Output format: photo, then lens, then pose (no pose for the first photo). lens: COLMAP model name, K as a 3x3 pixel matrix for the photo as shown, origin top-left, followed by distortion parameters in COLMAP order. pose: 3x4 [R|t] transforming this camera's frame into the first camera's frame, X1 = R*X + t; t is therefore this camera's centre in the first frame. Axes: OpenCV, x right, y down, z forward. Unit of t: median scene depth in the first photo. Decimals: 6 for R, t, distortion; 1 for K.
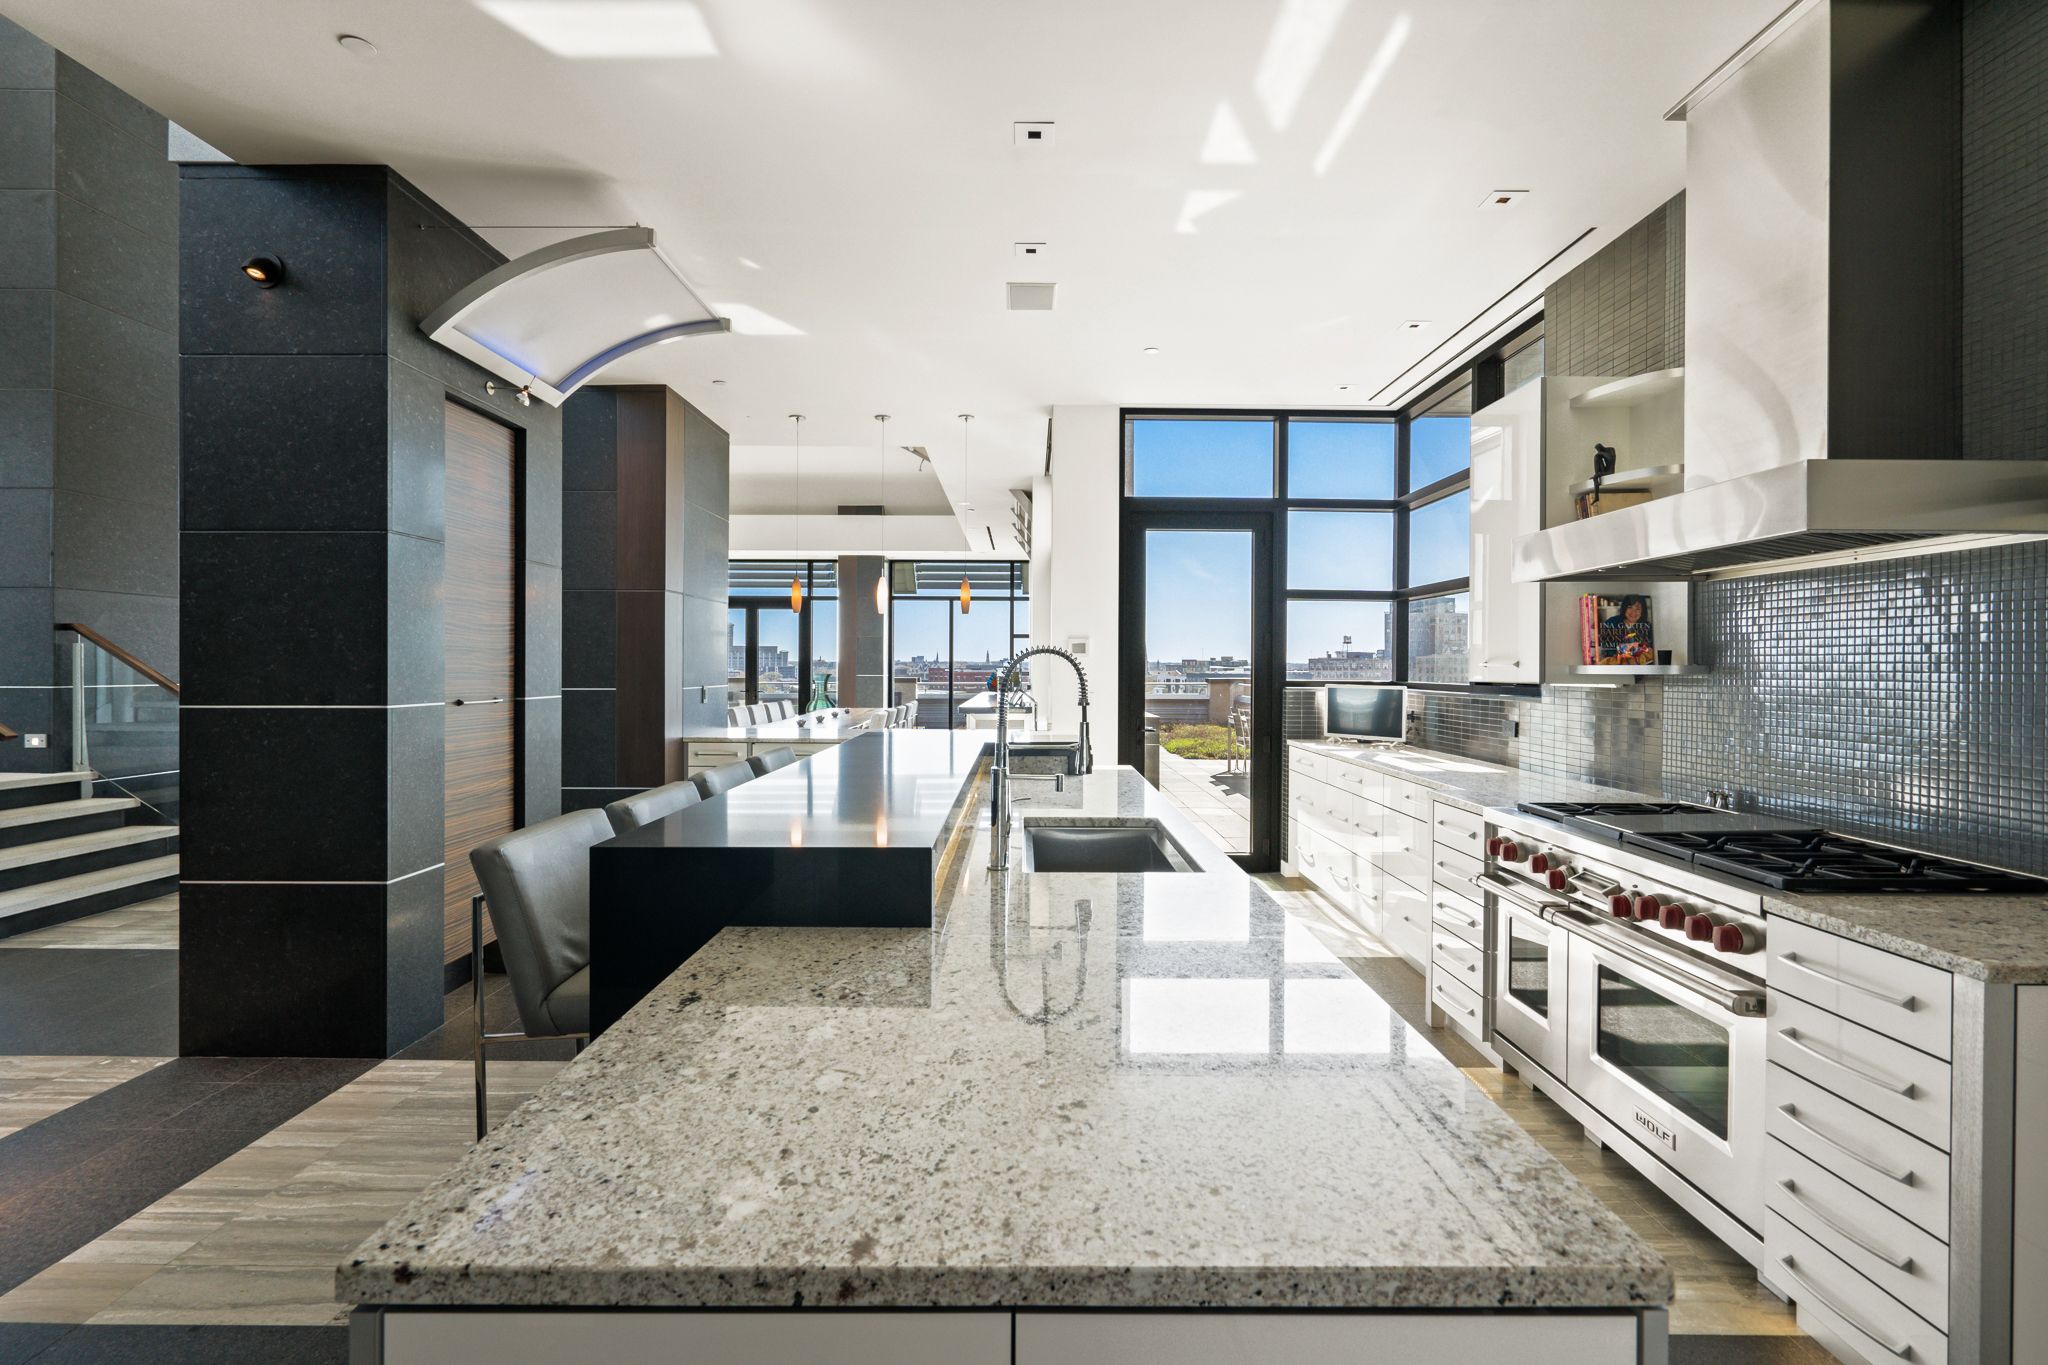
lens RADIAL K [[938.9, 0, 1019.4], [0, 938.9, 671.6], [0, 0, 1]] dist [-0.007297, 0.003217]
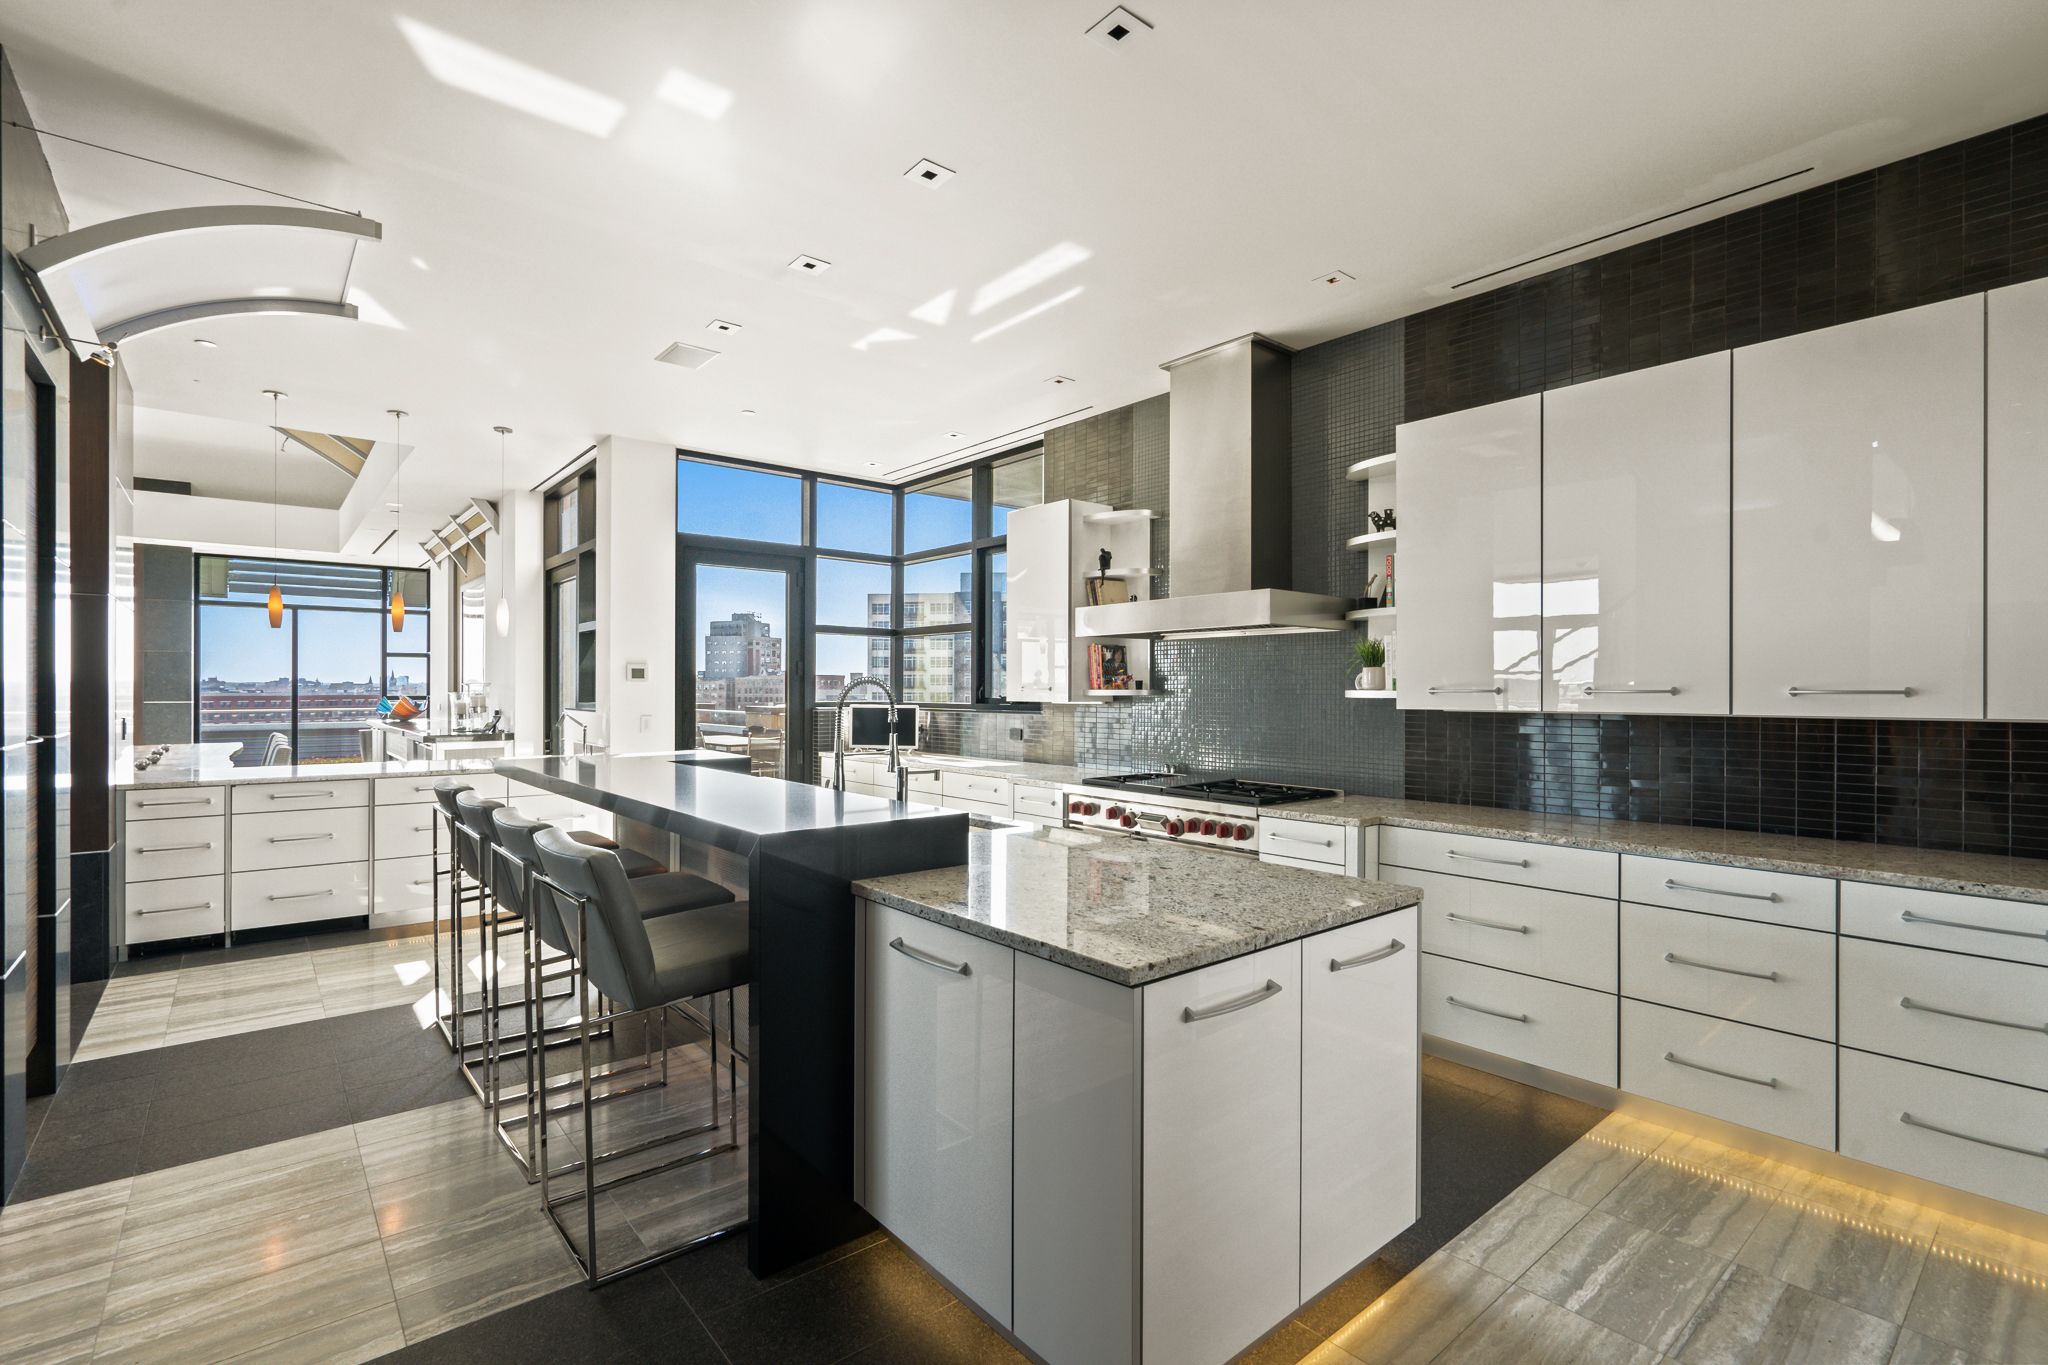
lens RADIAL K [[938.9, 0, 1008.9], [0, 938.9, 693.7], [0, 0, 1]] dist [-0.007297, 0.003217]
pose [[0.772304, -0.005185, 0.635232, -0.280248], [0.004626, 0.999986, 0.002538, -0.002795], [-0.635237, 0.000979, 0.772317, -0.063525]]
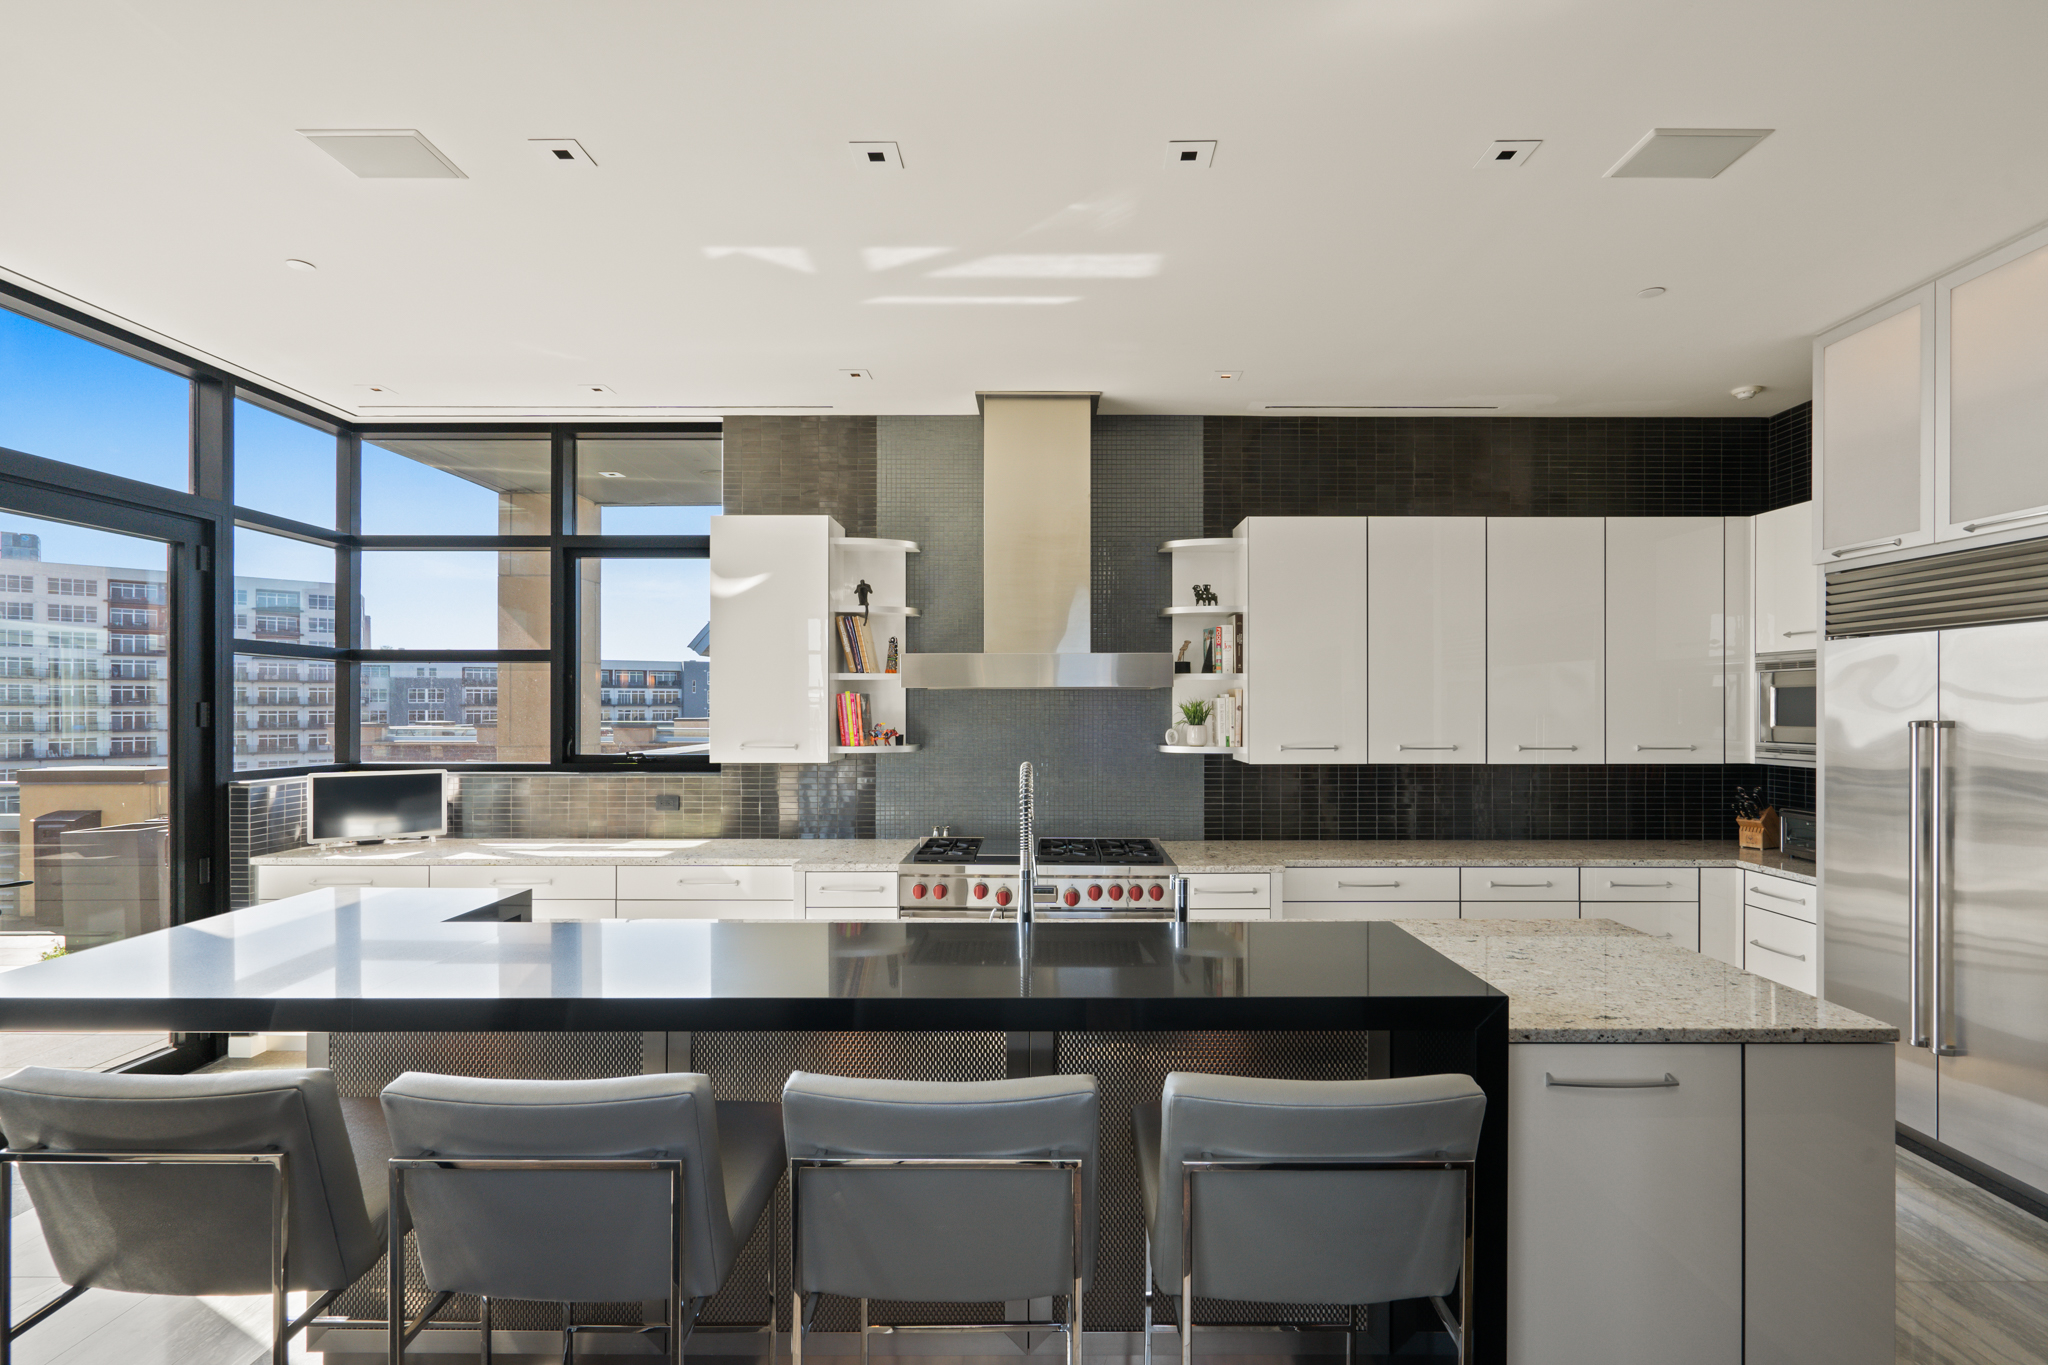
lens RADIAL K [[938.9, 0, 1060.6], [0, 938.9, 721.5], [0, 0, 1]] dist [-0.007297, 0.003217]
pose [[-0.000708, -0.014672, 0.999892, -0.400209], [0.005123, 0.999879, 0.014676, -0.033856], [-0.999987, 0.005132, -0.000633, 0.404414]]
